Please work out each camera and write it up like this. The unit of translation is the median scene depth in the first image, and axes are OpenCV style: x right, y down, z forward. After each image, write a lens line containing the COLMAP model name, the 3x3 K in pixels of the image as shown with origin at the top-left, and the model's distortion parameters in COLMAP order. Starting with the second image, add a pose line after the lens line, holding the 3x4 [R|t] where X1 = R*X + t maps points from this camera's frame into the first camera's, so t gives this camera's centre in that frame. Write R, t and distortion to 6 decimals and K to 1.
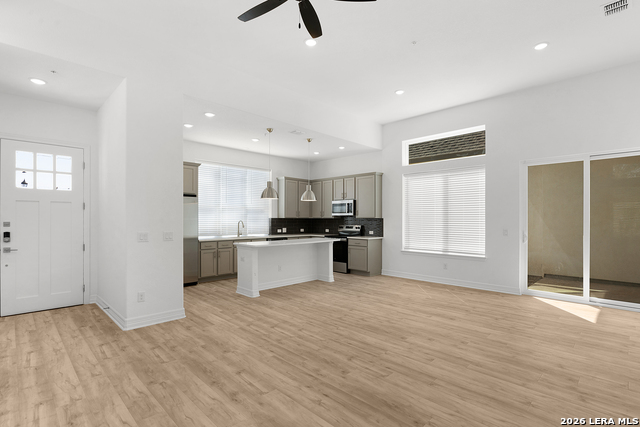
lens RADIAL K [[311.2, 0, 319.5], [0, 311.2, 217.8], [0, 0, 1]] dist [0.002627, 0.000098]
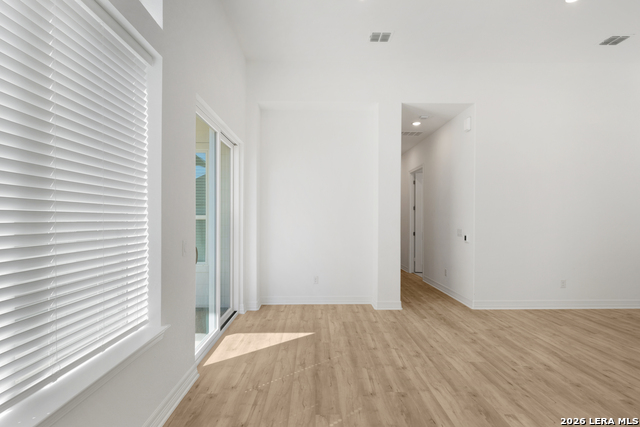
lens RADIAL K [[311.2, 0, 319.5], [0, 311.2, 217.8], [0, 0, 1]] dist [0.002627, 0.000098]
pose [[-0.721106, 0.001332, 0.692824, 0.212832], [-0.004293, 0.999970, -0.006390, 0.009983], [-0.692812, -0.007582, -0.721079, 1.439282]]
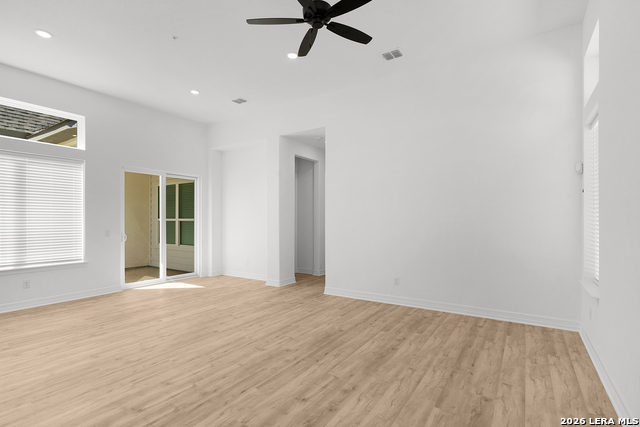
lens RADIAL K [[312.8, 0, 318.3], [0, 312.8, 217.3], [0, 0, 1]] dist [0.001828, -0.000212]
pose [[-0.200650, 0.006863, 0.979639, -0.643849], [-0.001297, 0.999973, -0.007271, 0.002393], [-0.979662, -0.002729, -0.200636, 0.659192]]
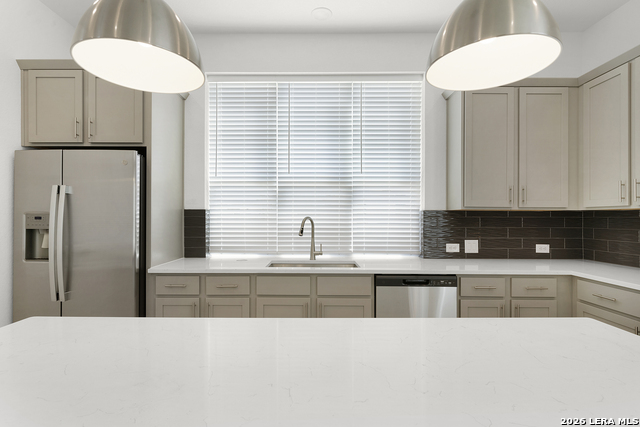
lens RADIAL K [[311.3, 0, 310.0], [0, 311.3, 214.7], [0, 0, 1]] dist [0.000784, 0.000031]
pose [[0.702702, -0.003759, -0.711475, 0.007461], [0.000232, 0.999987, -0.005053, 0.013650], [0.711485, 0.003386, 0.702694, 1.193131]]
